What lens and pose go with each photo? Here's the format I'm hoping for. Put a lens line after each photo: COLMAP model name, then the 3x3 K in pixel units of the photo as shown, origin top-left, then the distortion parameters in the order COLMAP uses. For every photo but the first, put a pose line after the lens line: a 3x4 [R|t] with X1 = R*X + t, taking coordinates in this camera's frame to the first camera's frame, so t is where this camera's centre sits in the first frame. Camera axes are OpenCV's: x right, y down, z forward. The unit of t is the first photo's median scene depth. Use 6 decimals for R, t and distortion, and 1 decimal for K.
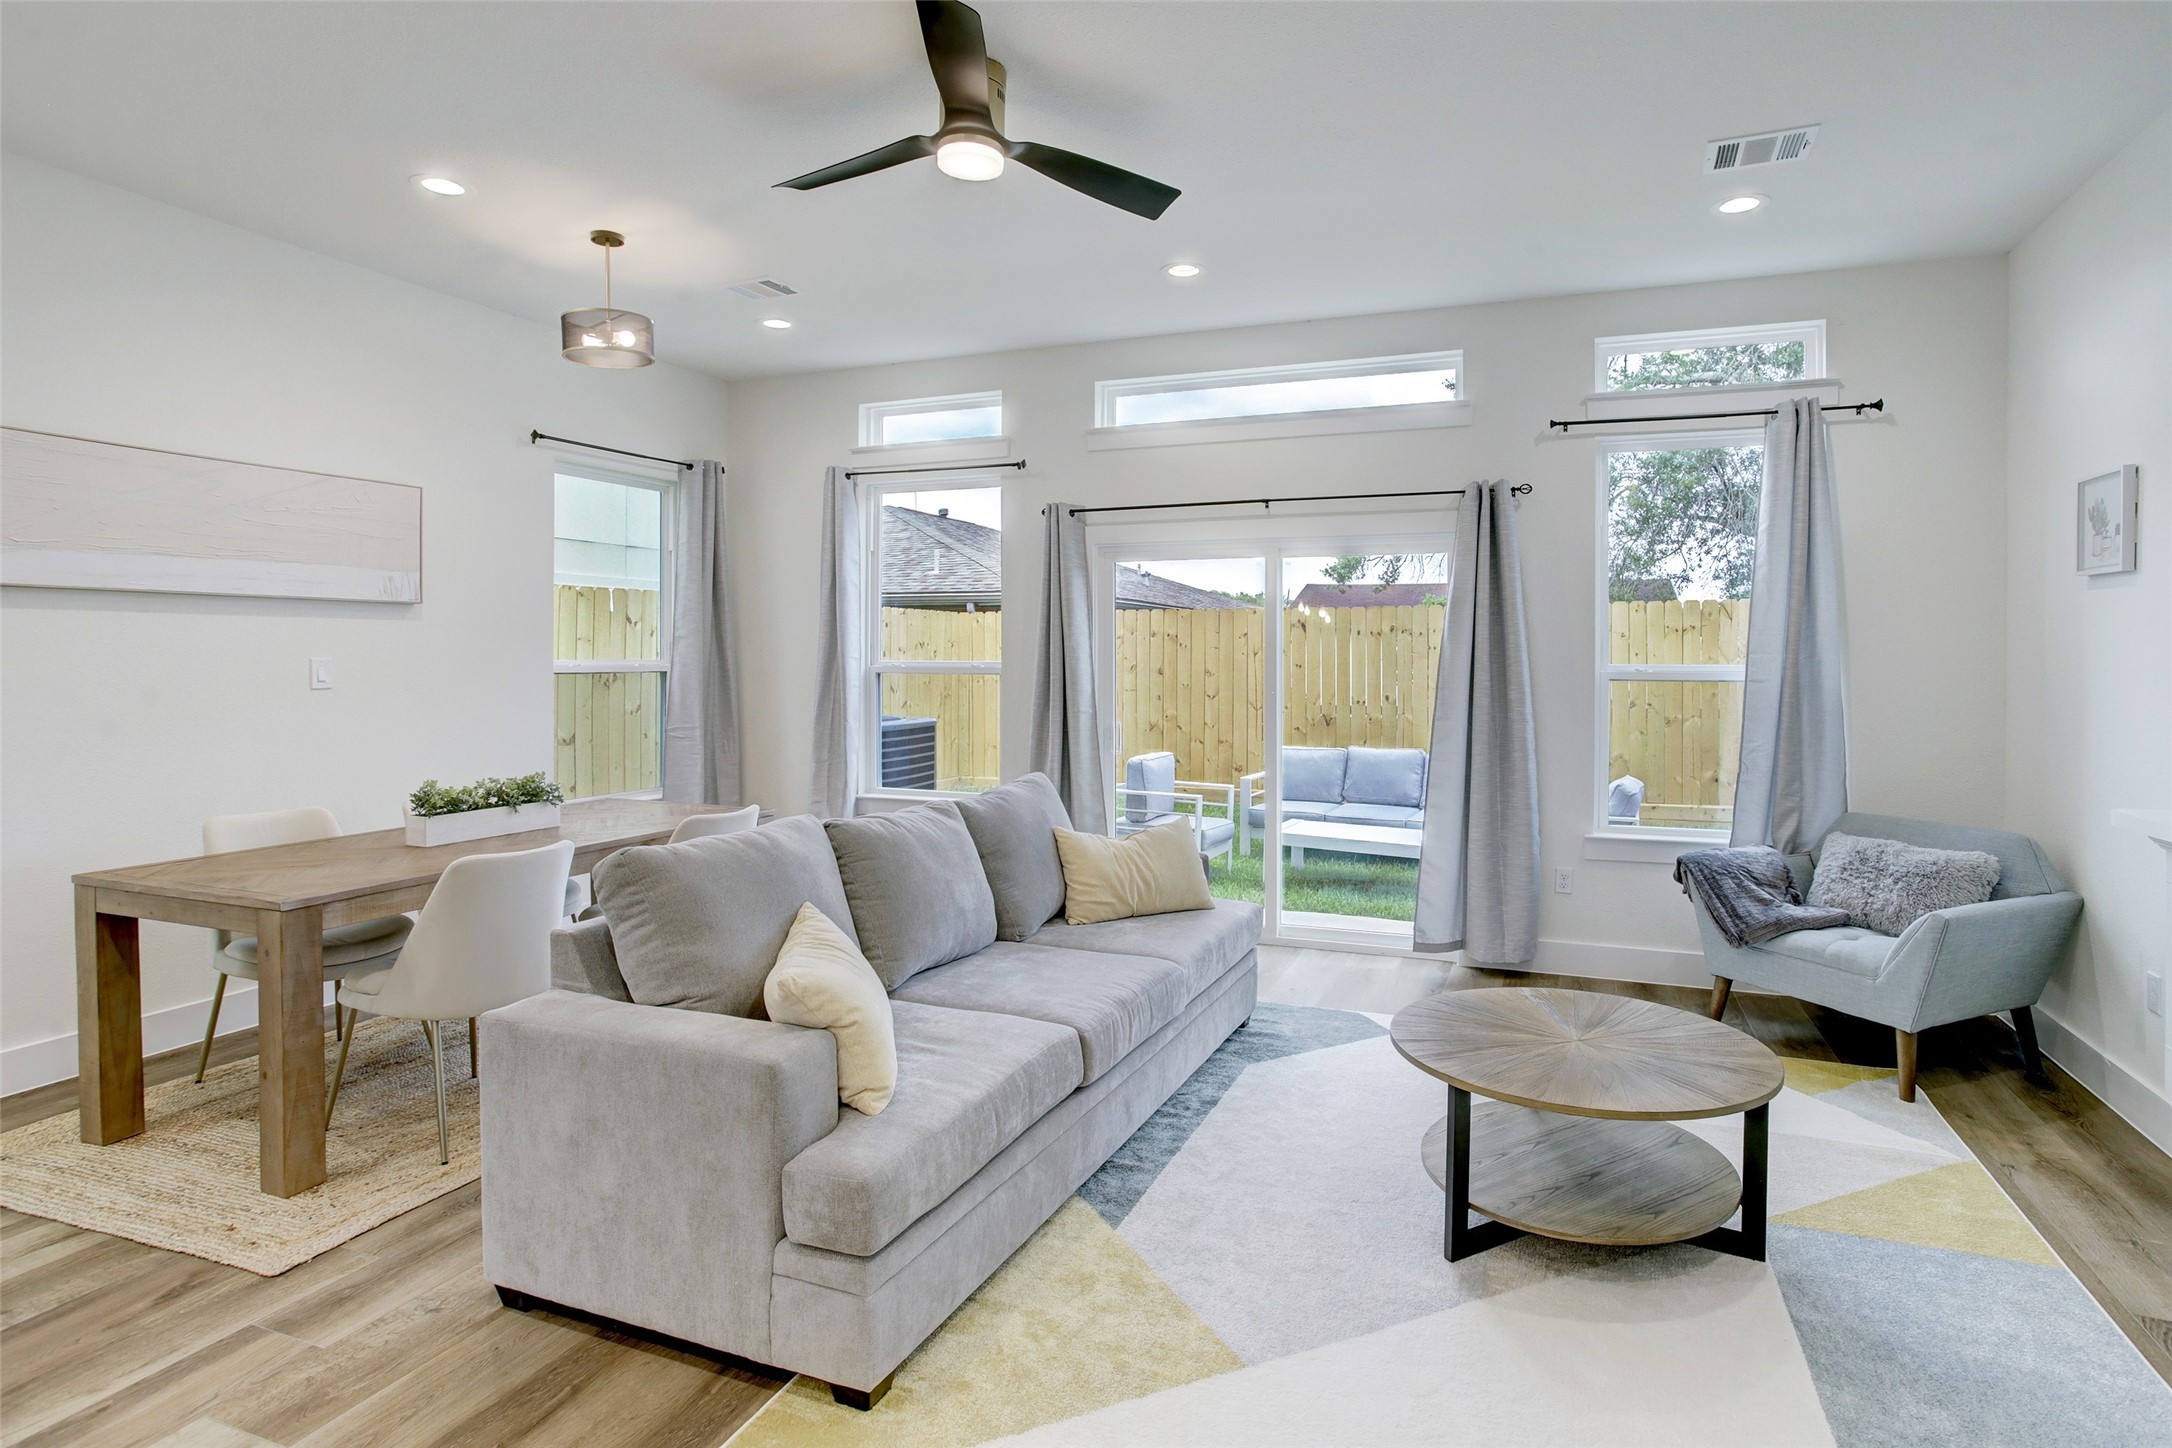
lens RADIAL K [[1105.5, 0, 1065.2], [0, 1105.5, 653.3], [0, 0, 1]] dist [-0.016263, 0.006760]
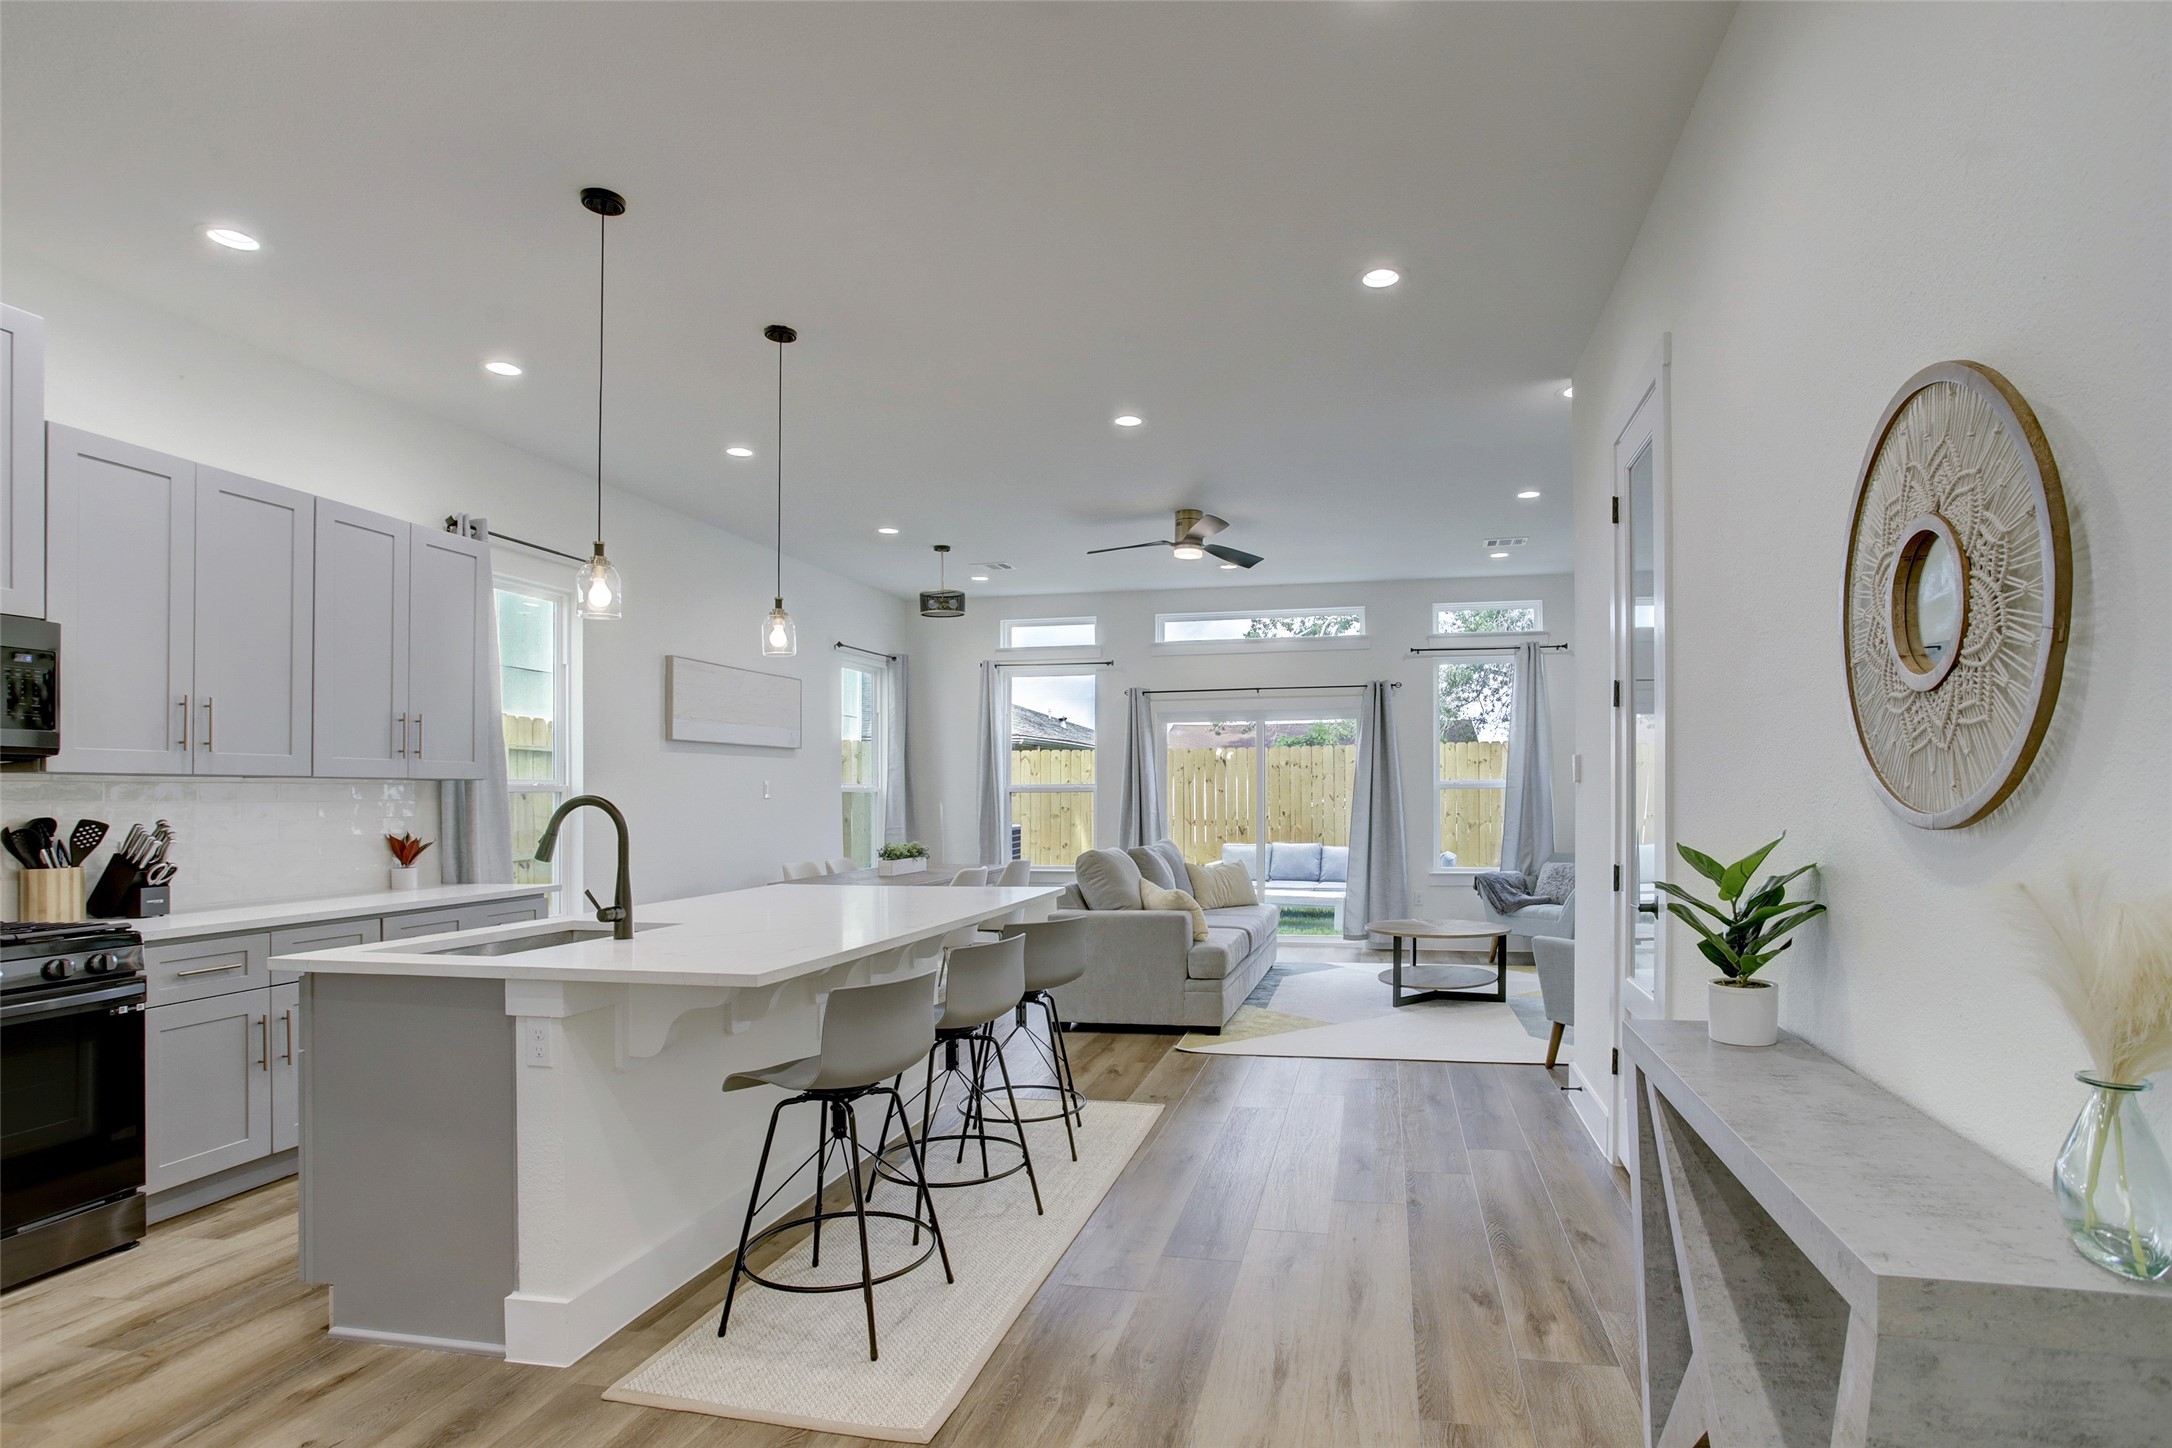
lens RADIAL K [[1105.5, 0, 1173.3], [0, 1105.5, 795.5], [0, 0, 1]] dist [-0.016263, 0.006760]
pose [[0.971871, -0.014674, 0.235054, -0.381478], [0.012953, 0.999877, 0.008860, 0.013735], [-0.235155, -0.005566, 0.971942, -0.702281]]
